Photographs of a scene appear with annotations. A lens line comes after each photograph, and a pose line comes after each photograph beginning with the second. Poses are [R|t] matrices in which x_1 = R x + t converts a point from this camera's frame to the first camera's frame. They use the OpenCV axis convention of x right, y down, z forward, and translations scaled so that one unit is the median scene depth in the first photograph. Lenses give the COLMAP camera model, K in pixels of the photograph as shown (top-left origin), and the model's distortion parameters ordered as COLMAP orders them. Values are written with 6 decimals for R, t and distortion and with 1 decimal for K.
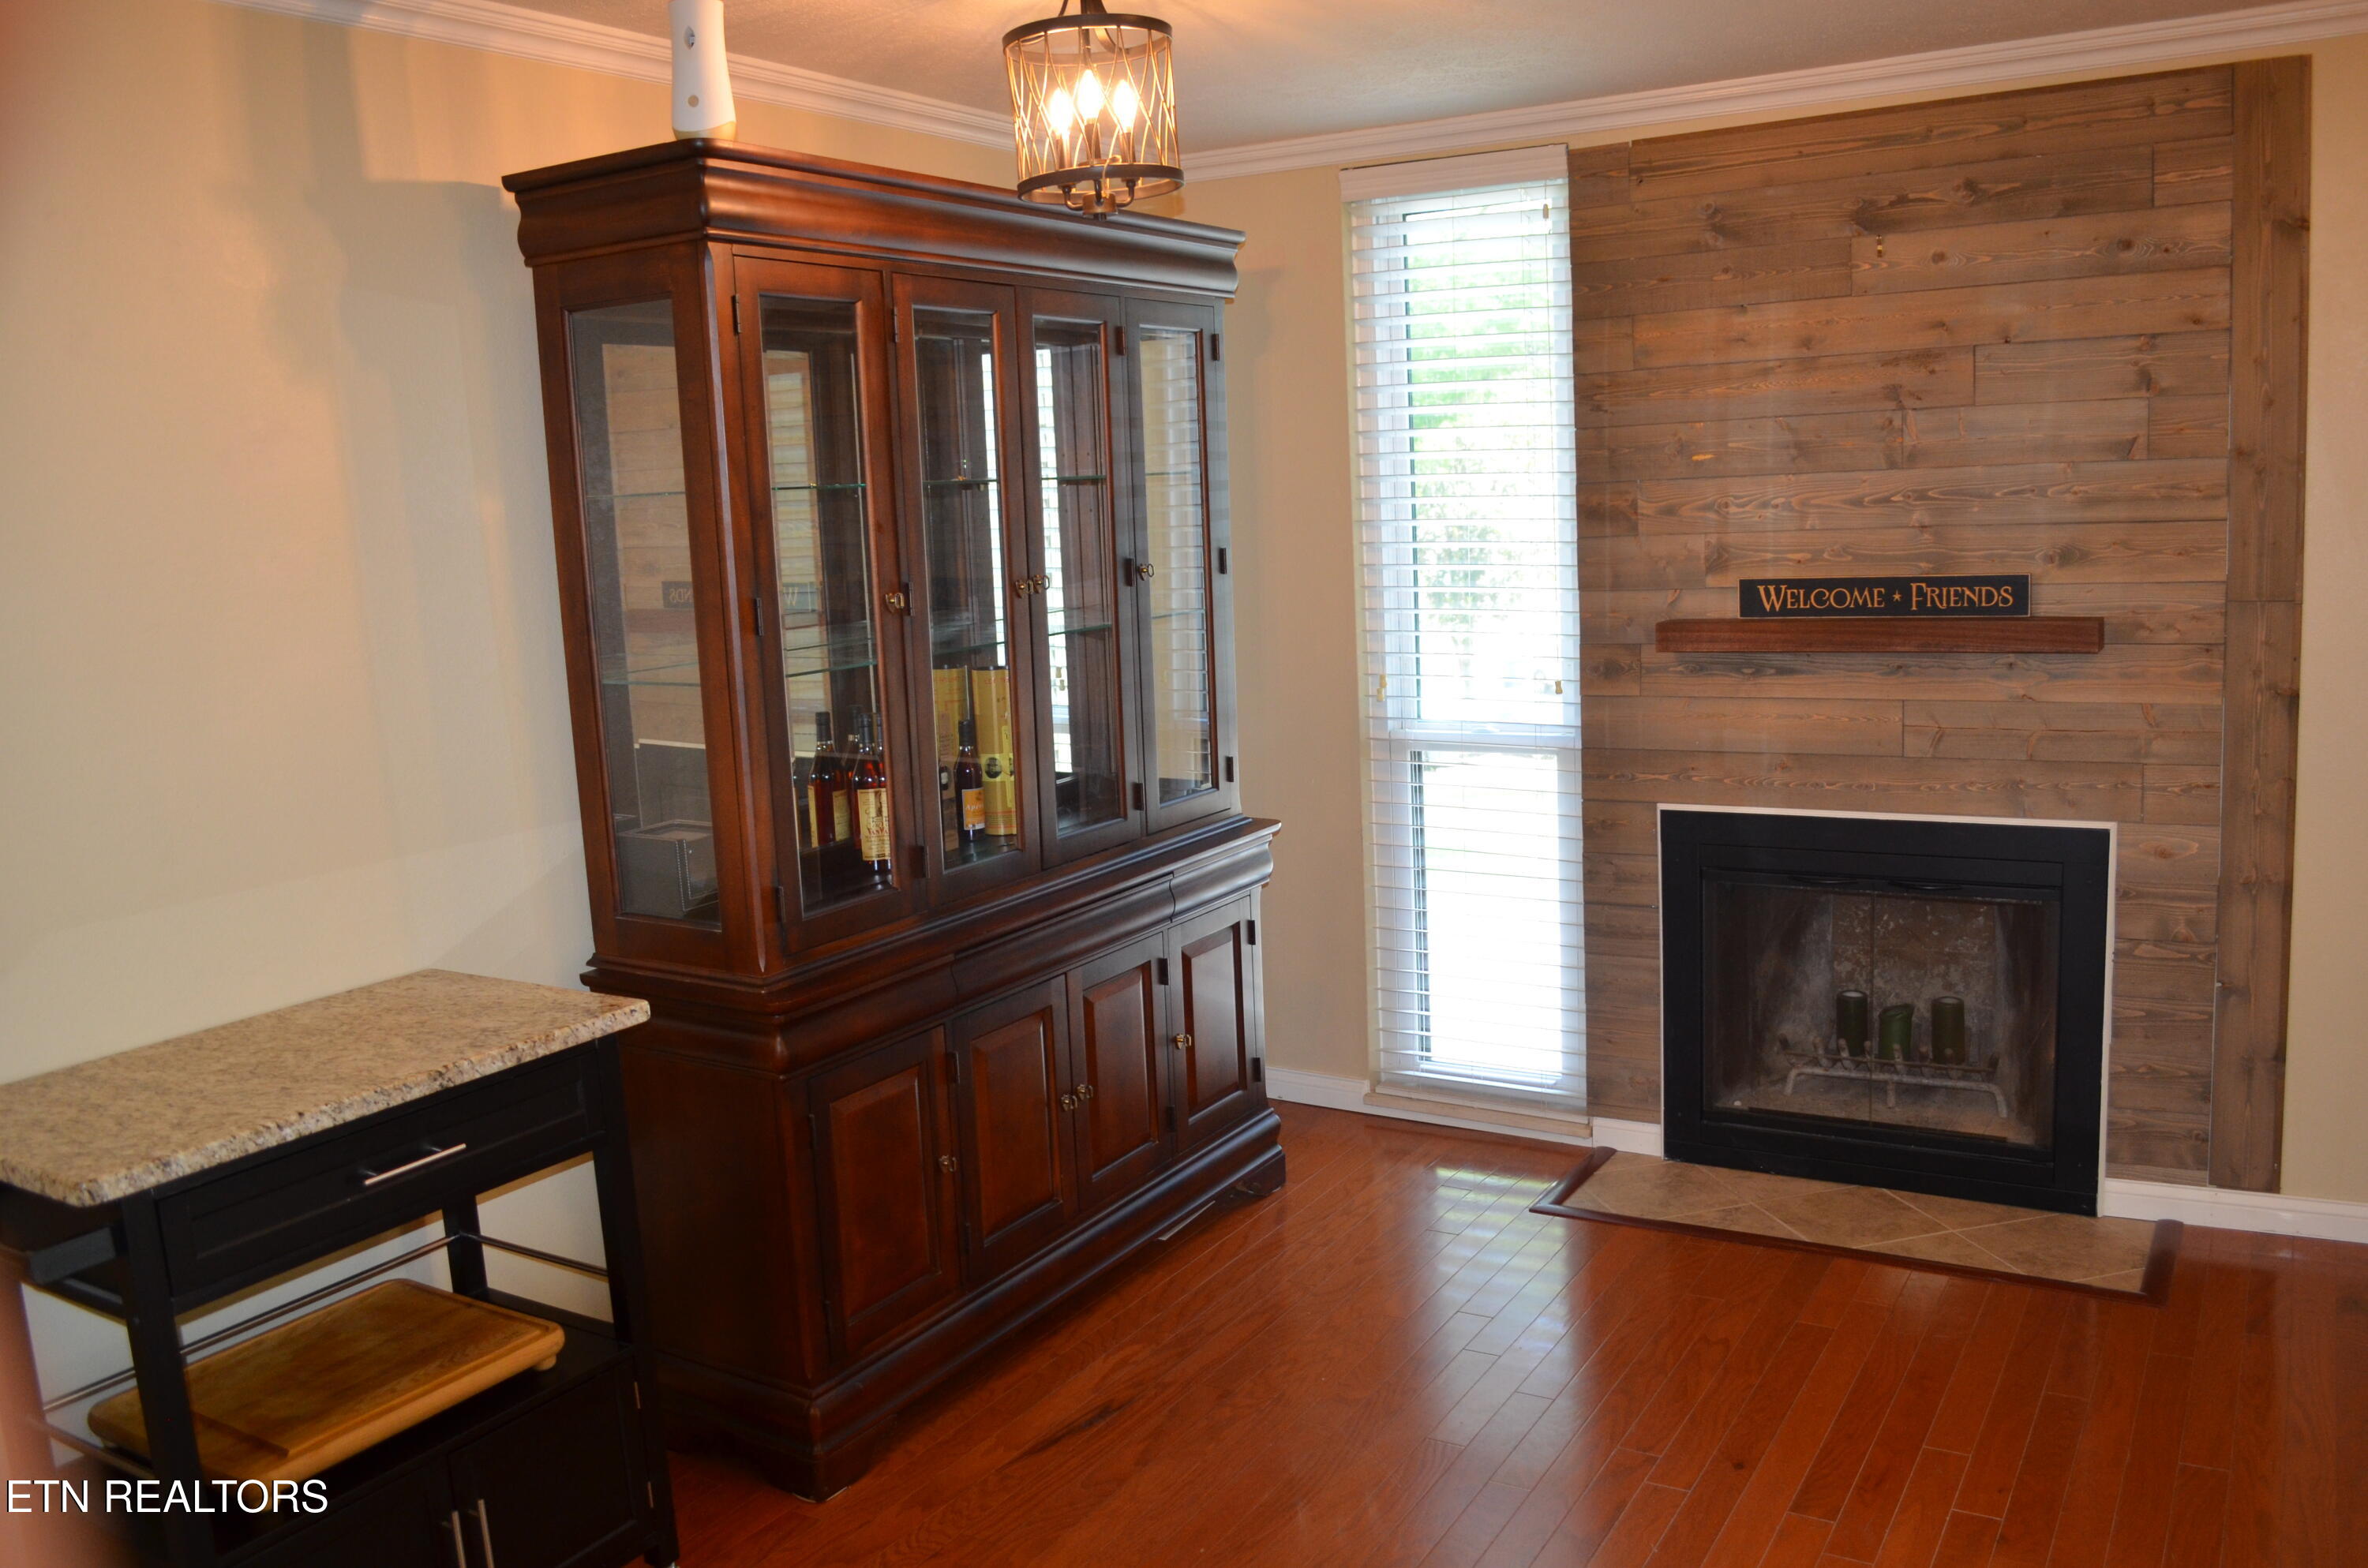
lens RADIAL K [[1841.8, 0, 1188.9], [0, 1841.8, 788.8], [0, 0, 1]] dist [-0.081296, 0.013874]
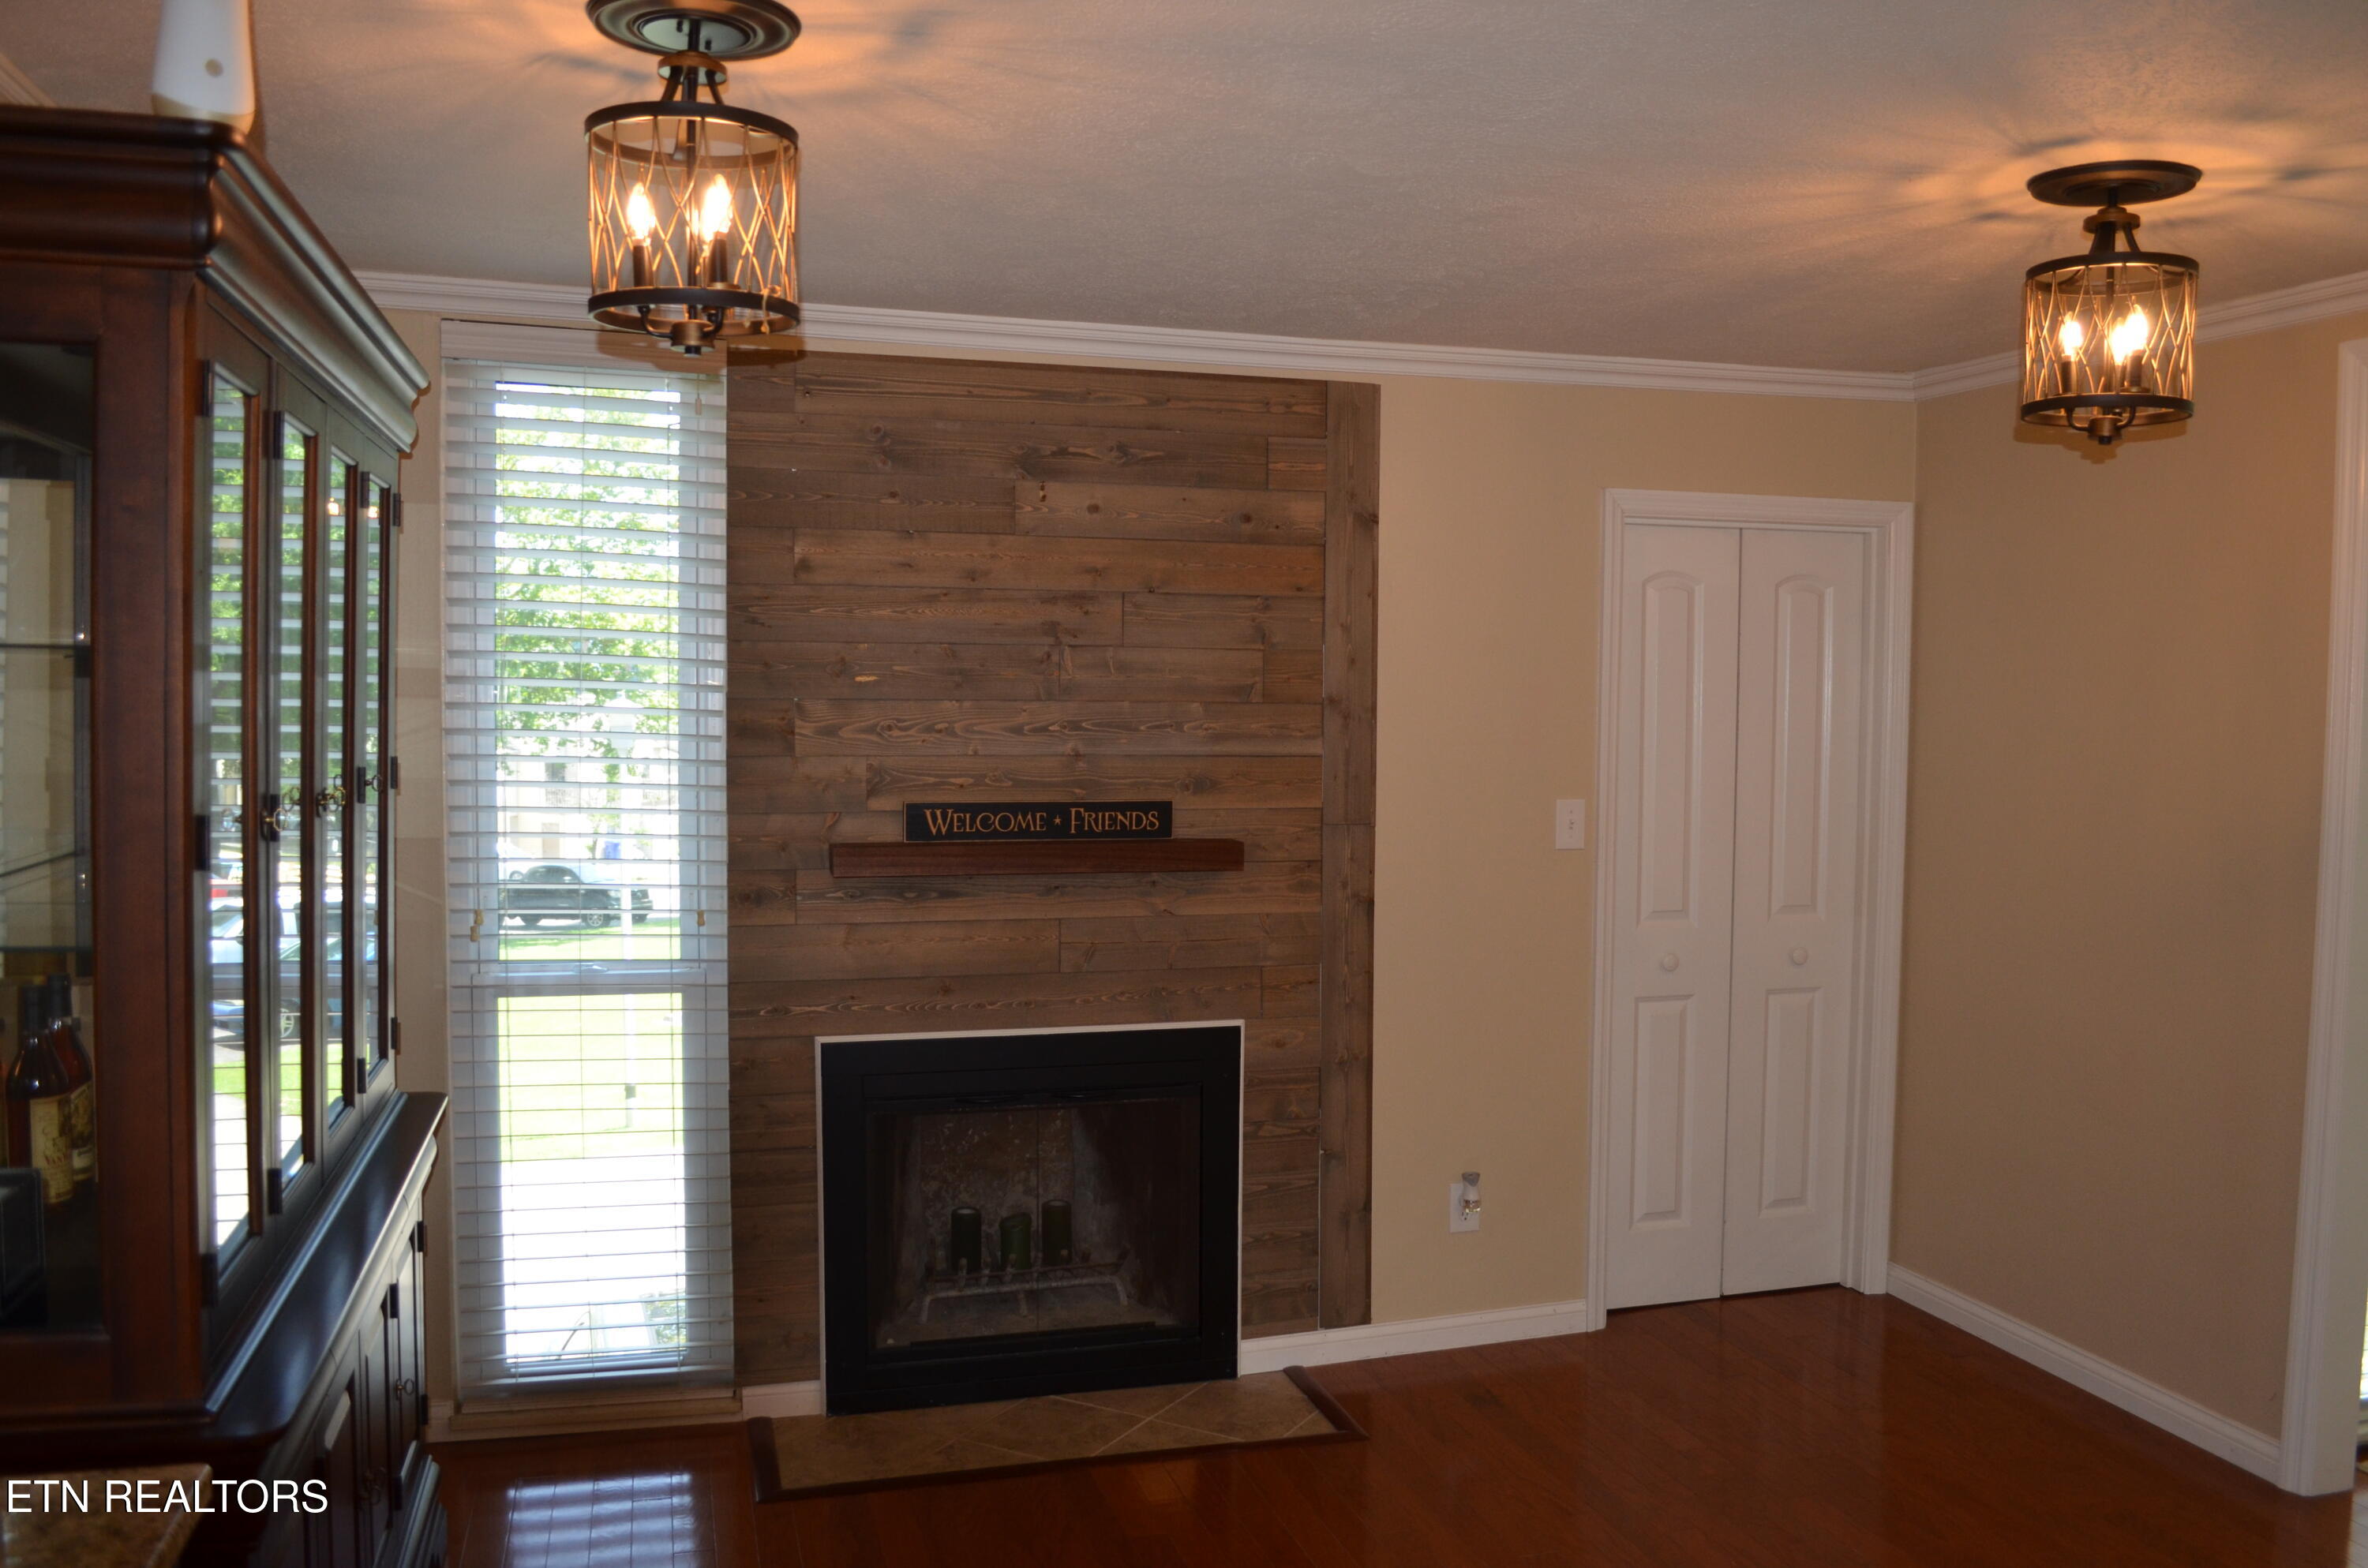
lens RADIAL K [[1841.8, 0, 1208.3], [0, 1841.8, 805.1], [0, 0, 1]] dist [-0.081296, 0.013874]
pose [[0.671858, 0.014686, 0.740535, -0.347830], [0.070764, 0.993957, -0.083913, -0.019285], [-0.737292, 0.108781, 0.666759, 0.227004]]
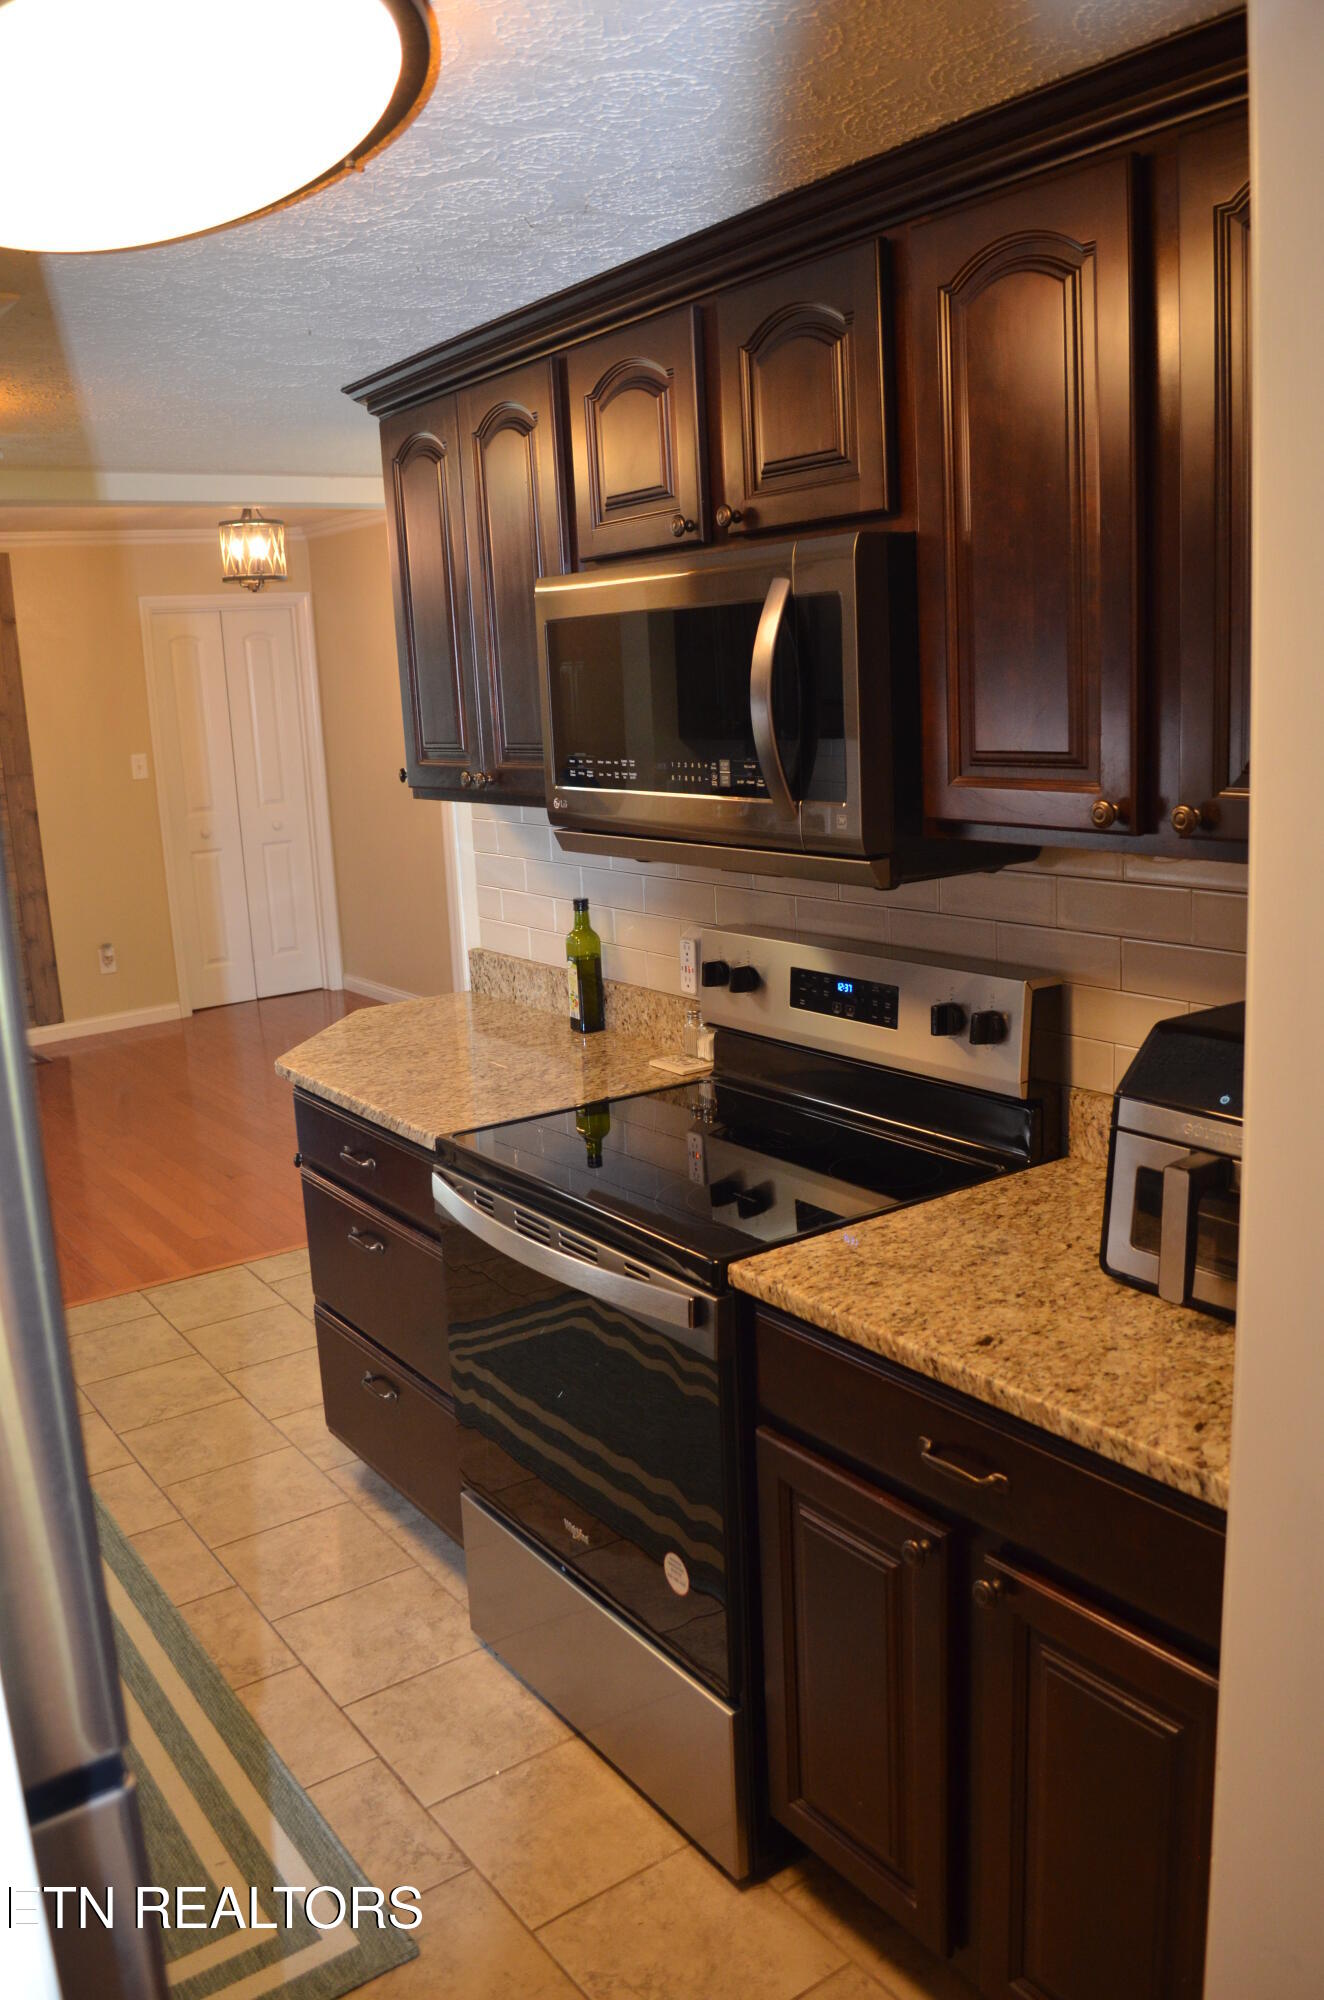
lens RADIAL K [[1555.7, 0, 668.8], [0, 1555.7, 990.6], [0, 0, 1]] dist [-0.081296, 0.013874]
pose [[0.403796, -0.149852, 0.902493, -0.881714], [0.163451, 0.982438, 0.089995, 0.127611], [-0.900129, 0.111174, 0.421198, -0.580998]]
